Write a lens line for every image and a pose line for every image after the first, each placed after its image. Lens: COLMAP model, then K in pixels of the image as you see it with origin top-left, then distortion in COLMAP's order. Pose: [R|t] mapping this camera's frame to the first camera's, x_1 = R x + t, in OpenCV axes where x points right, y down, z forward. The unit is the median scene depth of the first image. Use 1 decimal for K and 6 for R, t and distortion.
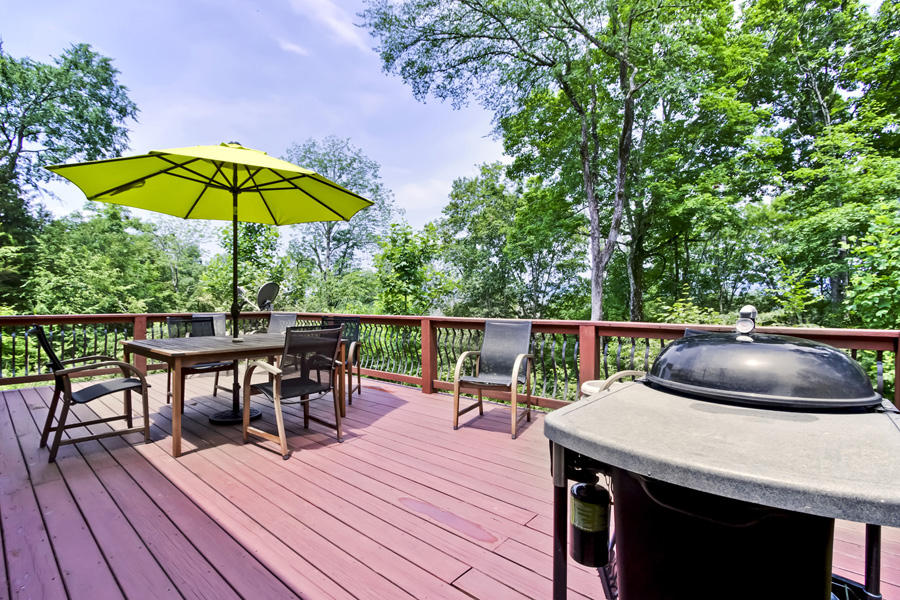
lens RADIAL K [[412.5, 0, 447.3], [0, 412.5, 305.6], [0, 0, 1]] dist [-0.016221, 0.005059]
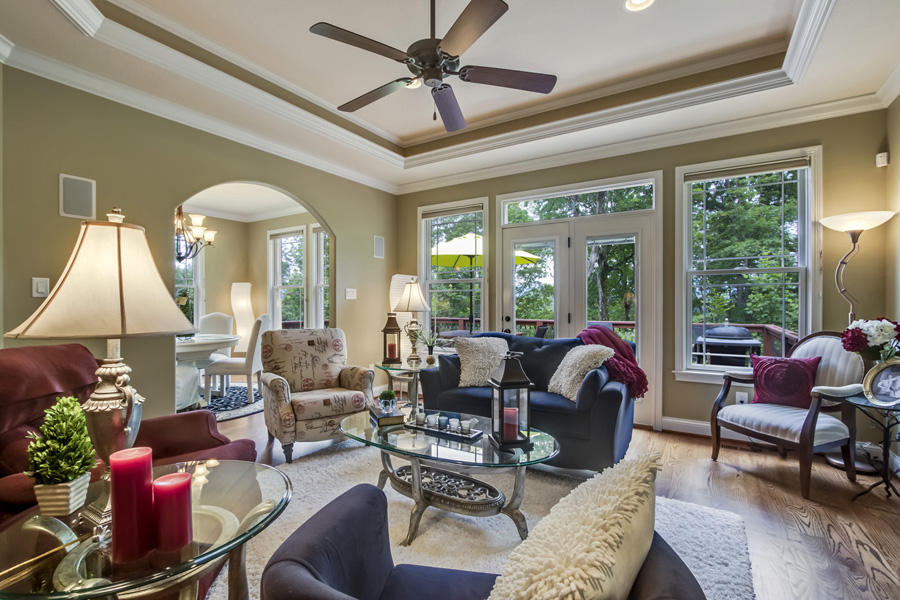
lens RADIAL K [[412.5, 0, 447.3], [0, 412.5, 305.6], [0, 0, 1]] dist [-0.016221, 0.005059]
pose [[0.990009, -0.001897, 0.140991, -0.214199], [0.002012, 0.999998, -0.000675, -0.010308], [-0.140990, 0.000952, 0.990011, -0.220554]]
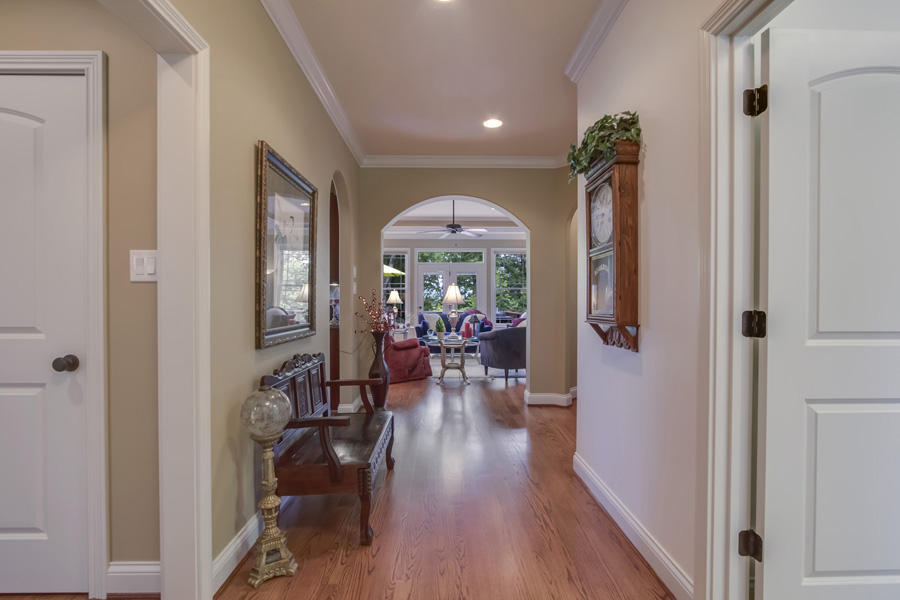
lens RADIAL K [[412.5, 0, 447.3], [0, 412.5, 305.6], [0, 0, 1]] dist [-0.016221, 0.005059]
pose [[0.751179, -0.005138, 0.660078, -1.748067], [0.002770, 0.999985, 0.004631, 0.008641], [-0.660092, -0.001651, 0.751183, -1.293536]]
